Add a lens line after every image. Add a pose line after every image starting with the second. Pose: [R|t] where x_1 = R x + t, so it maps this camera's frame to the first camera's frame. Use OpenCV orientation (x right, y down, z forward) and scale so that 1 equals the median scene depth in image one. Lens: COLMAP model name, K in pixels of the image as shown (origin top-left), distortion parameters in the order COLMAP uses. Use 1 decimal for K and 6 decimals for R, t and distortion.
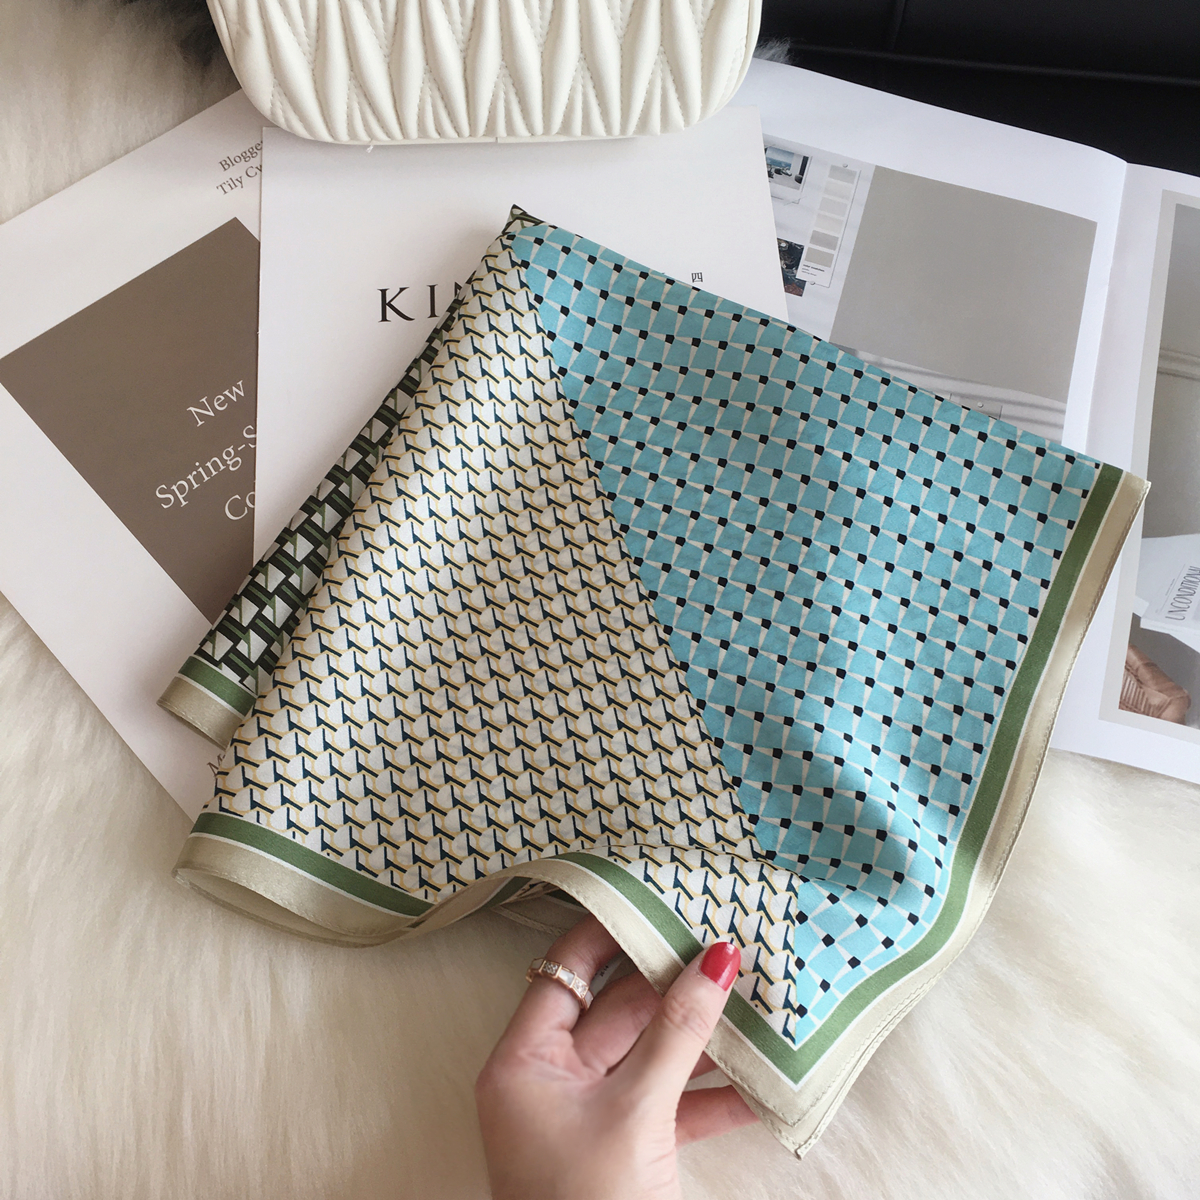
lens RADIAL K [[1559.4, 0, 600.0], [0, 1559.4, 600.0], [0, 0, 1]] dist [0.072913, 0.003417]
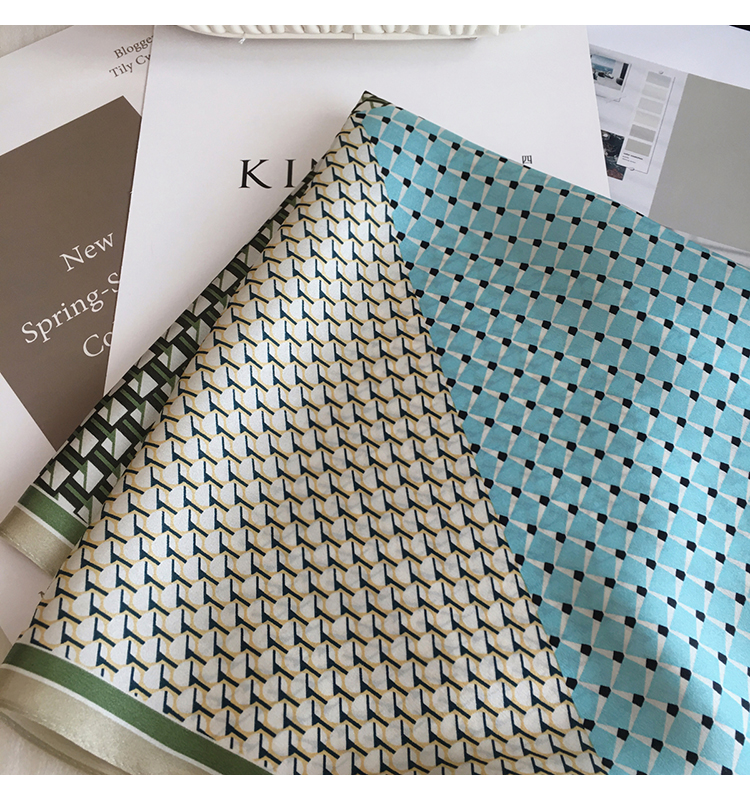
lens RADIAL K [[964.0, 0, 375.0], [0, 964.0, 400.0], [0, 0, 1]] dist [-0.036694, -0.040660]
pose [[0.997320, 0.050016, -0.053403, -0.000407], [-0.051943, 0.998025, -0.035327, -0.008059], [0.051531, 0.038007, 0.997948, 0.355239]]
